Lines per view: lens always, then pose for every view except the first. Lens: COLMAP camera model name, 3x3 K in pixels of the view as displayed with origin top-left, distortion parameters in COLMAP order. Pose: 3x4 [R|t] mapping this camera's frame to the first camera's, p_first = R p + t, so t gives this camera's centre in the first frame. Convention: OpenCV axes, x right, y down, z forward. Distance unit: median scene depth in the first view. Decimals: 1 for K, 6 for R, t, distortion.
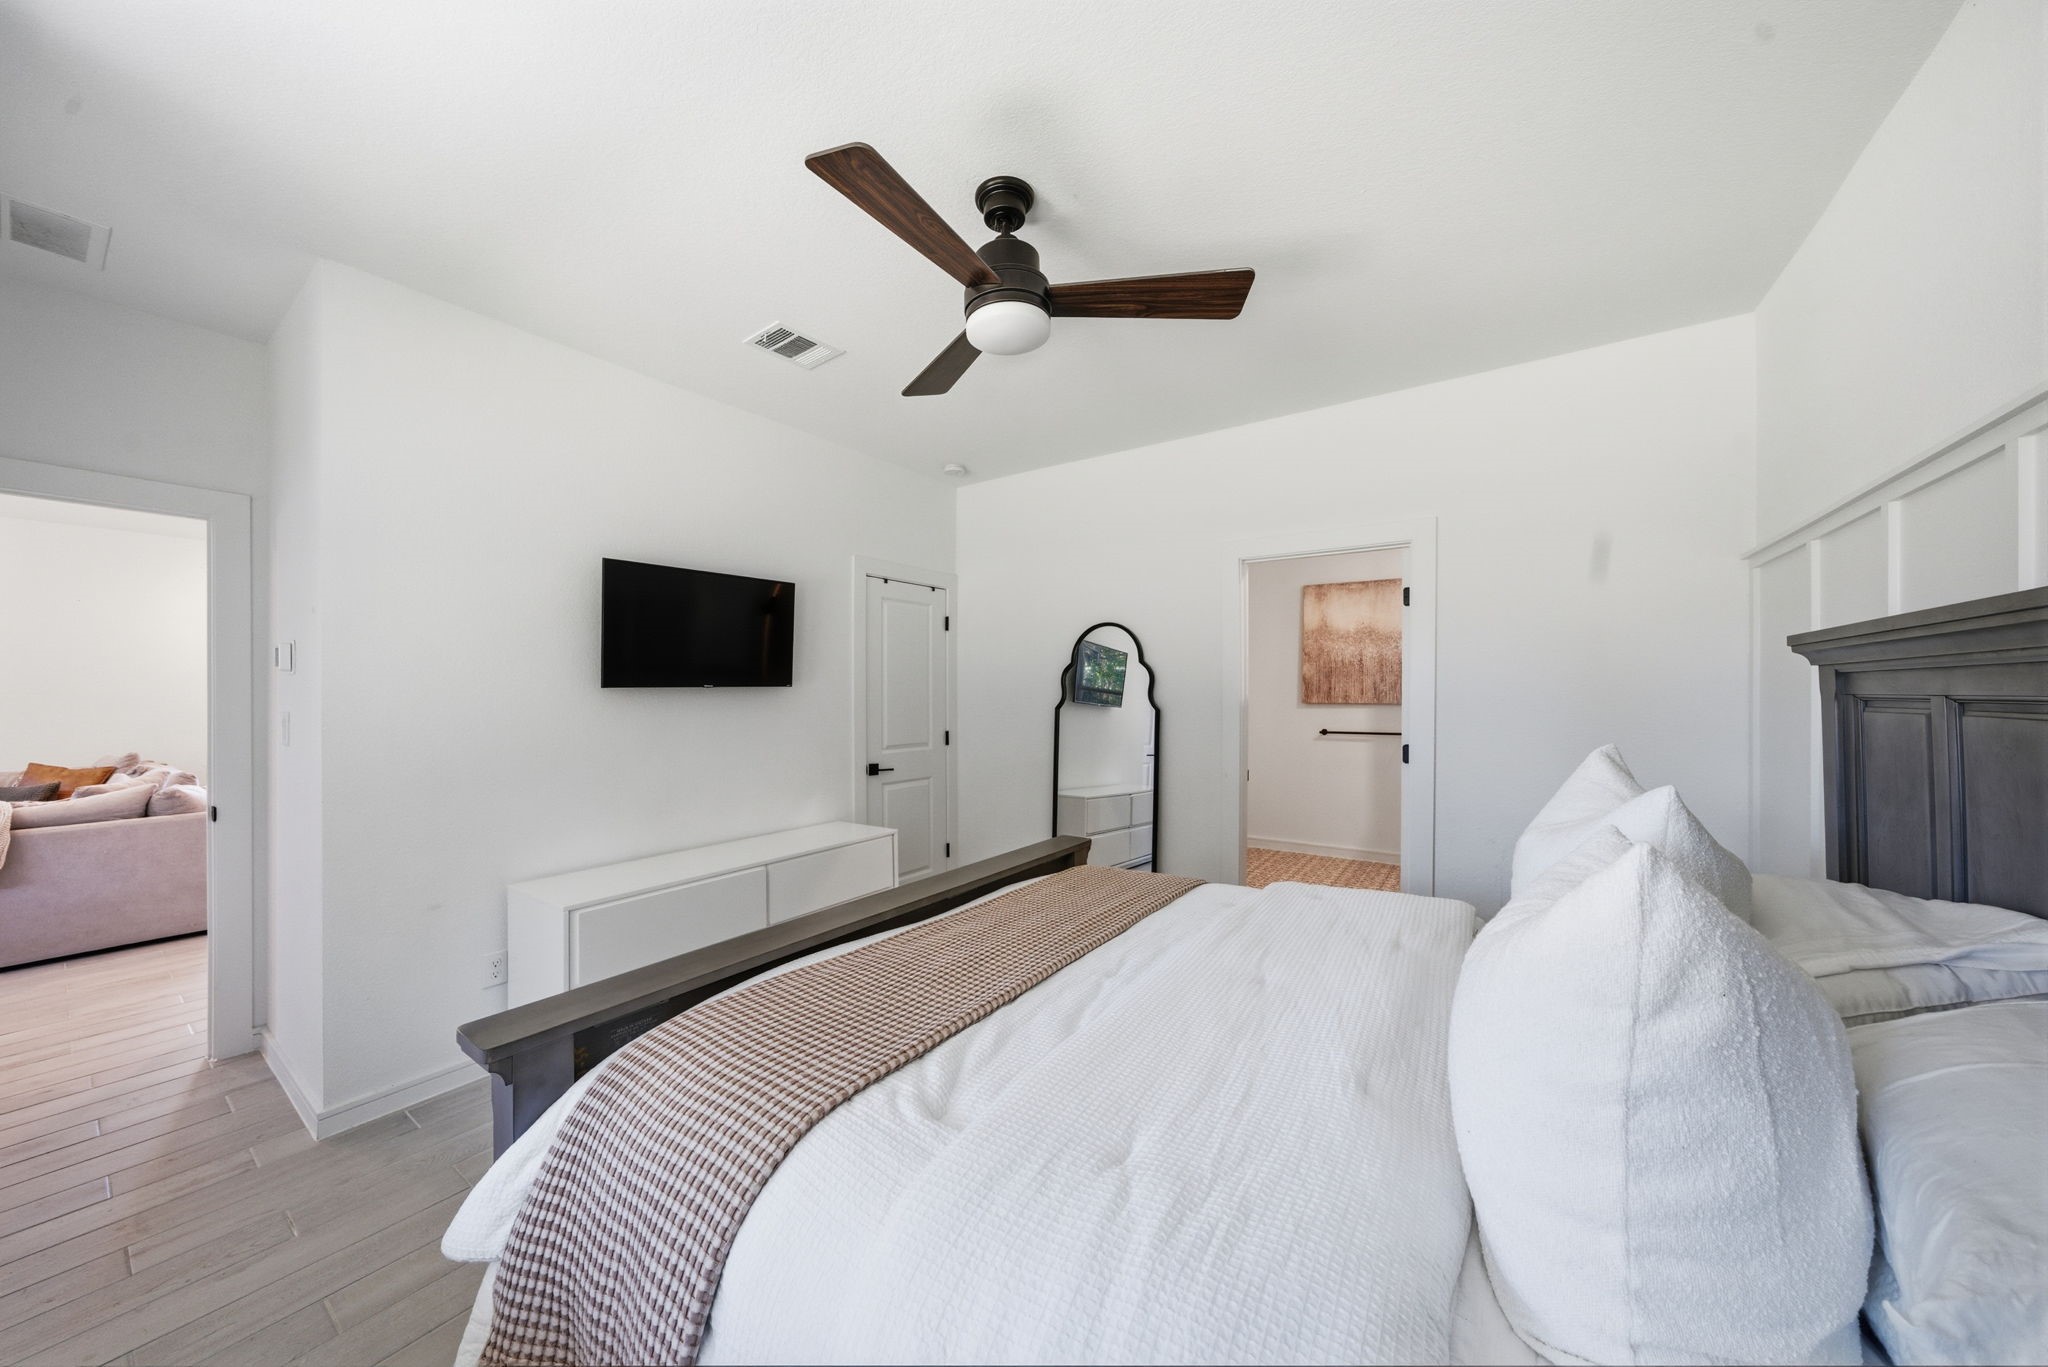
lens RADIAL K [[699.5, 0, 1016.1], [0, 699.5, 692.1], [0, 0, 1]] dist [-0.000685, 0.000292]
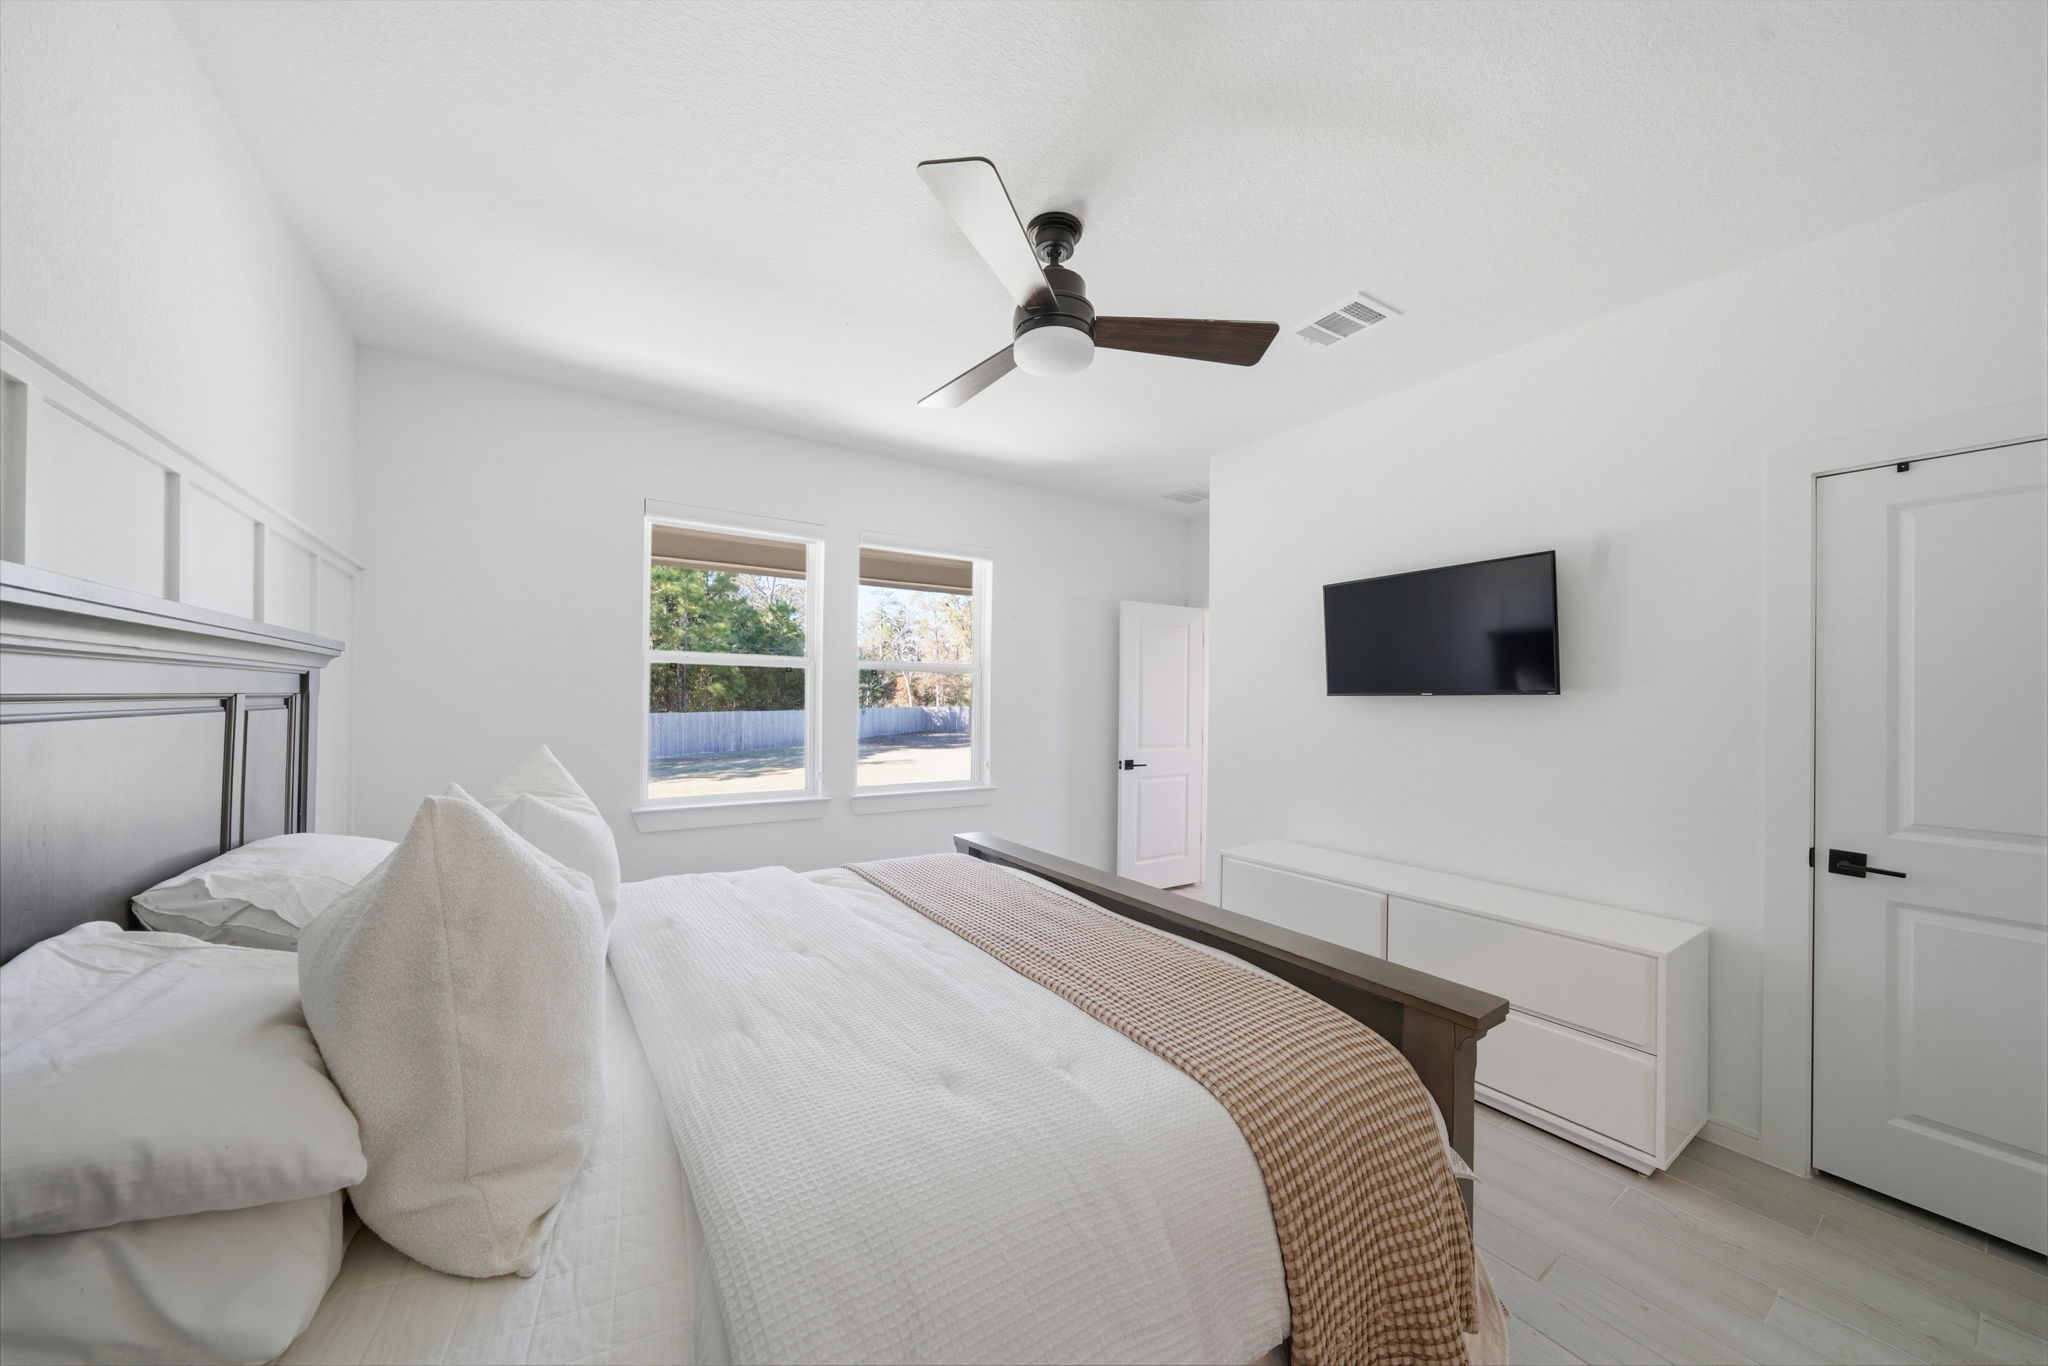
lens RADIAL K [[699.5, 0, 1016.1], [0, 699.5, 691.6], [0, 0, 1]] dist [-0.000685, 0.000292]
pose [[-0.363529, -0.005113, -0.931569, 0.702459], [-0.009389, 0.999954, -0.001824, -0.005791], [0.931536, 0.008084, -0.363560, 0.947245]]
